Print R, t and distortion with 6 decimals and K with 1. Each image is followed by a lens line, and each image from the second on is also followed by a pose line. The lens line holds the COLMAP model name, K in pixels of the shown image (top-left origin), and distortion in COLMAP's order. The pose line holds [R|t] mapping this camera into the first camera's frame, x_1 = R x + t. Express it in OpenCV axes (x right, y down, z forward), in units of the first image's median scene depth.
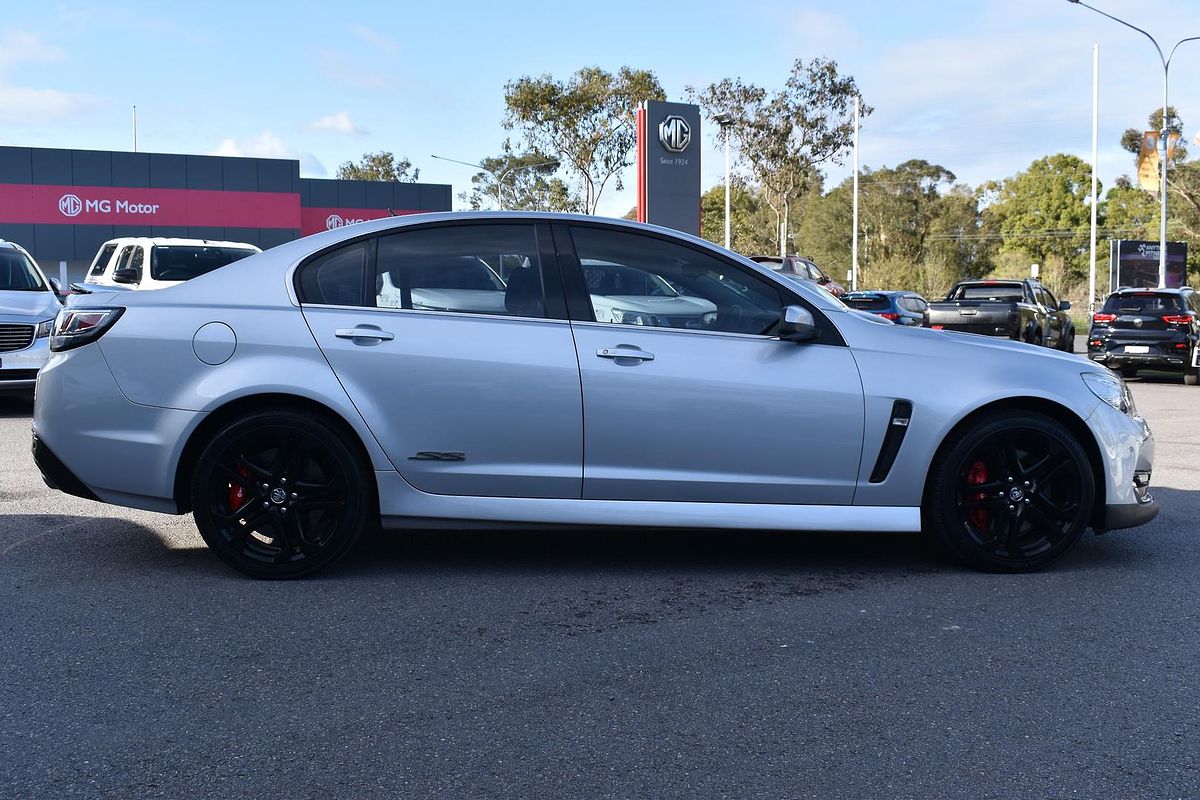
lens RADIAL K [[1571.4, 0, 600.0], [0, 1571.4, 400.0], [0, 0, 1]] dist [-0.119014, 0.005343]
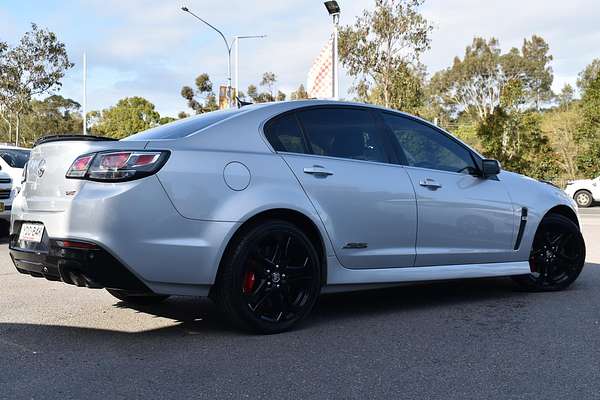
lens RADIAL K [[898.4, 0, 300.0], [0, 898.4, 200.0], [0, 0, 1]] dist [-0.013935, -0.049987]
pose [[0.758302, -0.009381, 0.651836, -0.744247], [0.044052, 0.998348, -0.036879, 0.019614], [-0.650414, 0.056680, 0.757462, 0.313898]]
